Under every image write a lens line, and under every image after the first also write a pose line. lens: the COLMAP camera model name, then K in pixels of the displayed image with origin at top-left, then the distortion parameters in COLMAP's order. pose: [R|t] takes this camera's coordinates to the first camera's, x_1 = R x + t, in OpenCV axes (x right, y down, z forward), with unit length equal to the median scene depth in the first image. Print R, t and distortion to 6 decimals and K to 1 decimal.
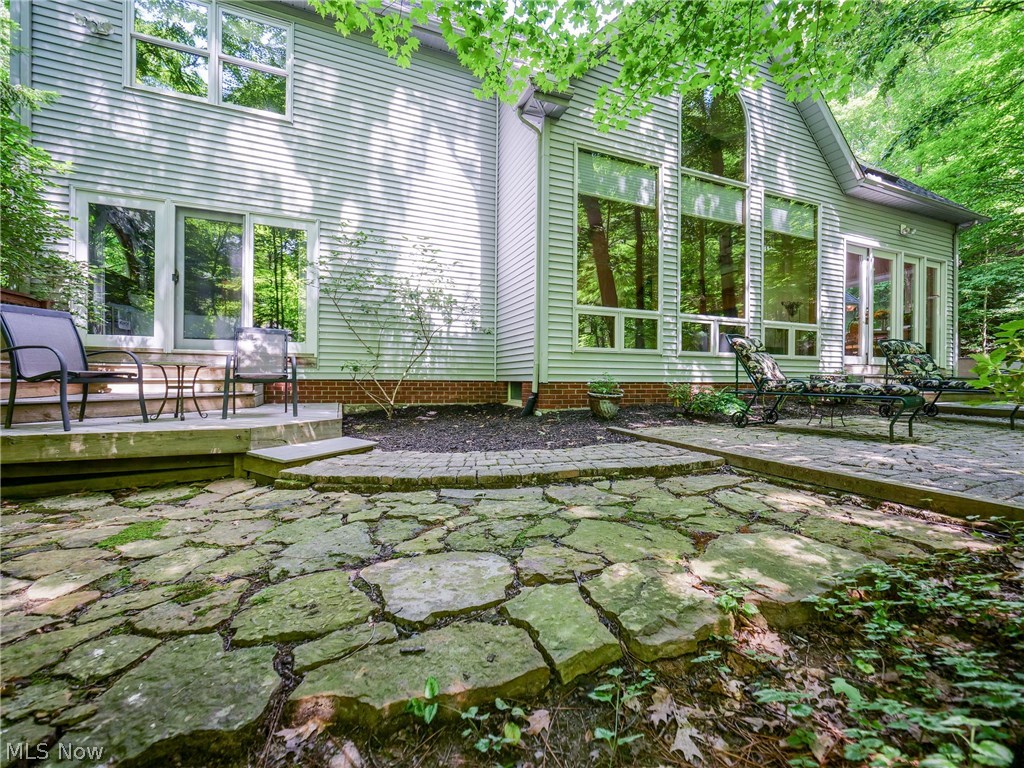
lens RADIAL K [[422.0, 0, 510.8], [0, 422.0, 380.2], [0, 0, 1]] dist [-0.003850, -0.000202]
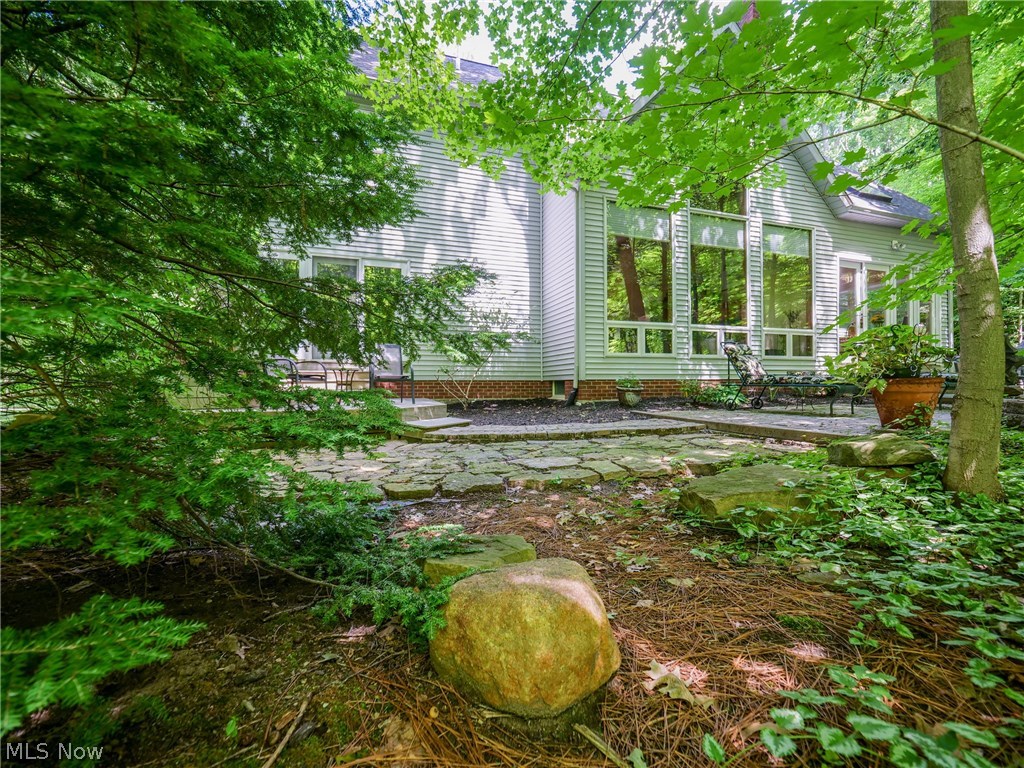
lens RADIAL K [[422.0, 0, 510.8], [0, 422.0, 380.2], [0, 0, 1]] dist [-0.003850, -0.000202]
pose [[0.997416, -0.012725, -0.070704, -0.043264], [0.011960, 0.999865, -0.011239, 0.014680], [0.070837, 0.010364, 0.997434, -0.275033]]
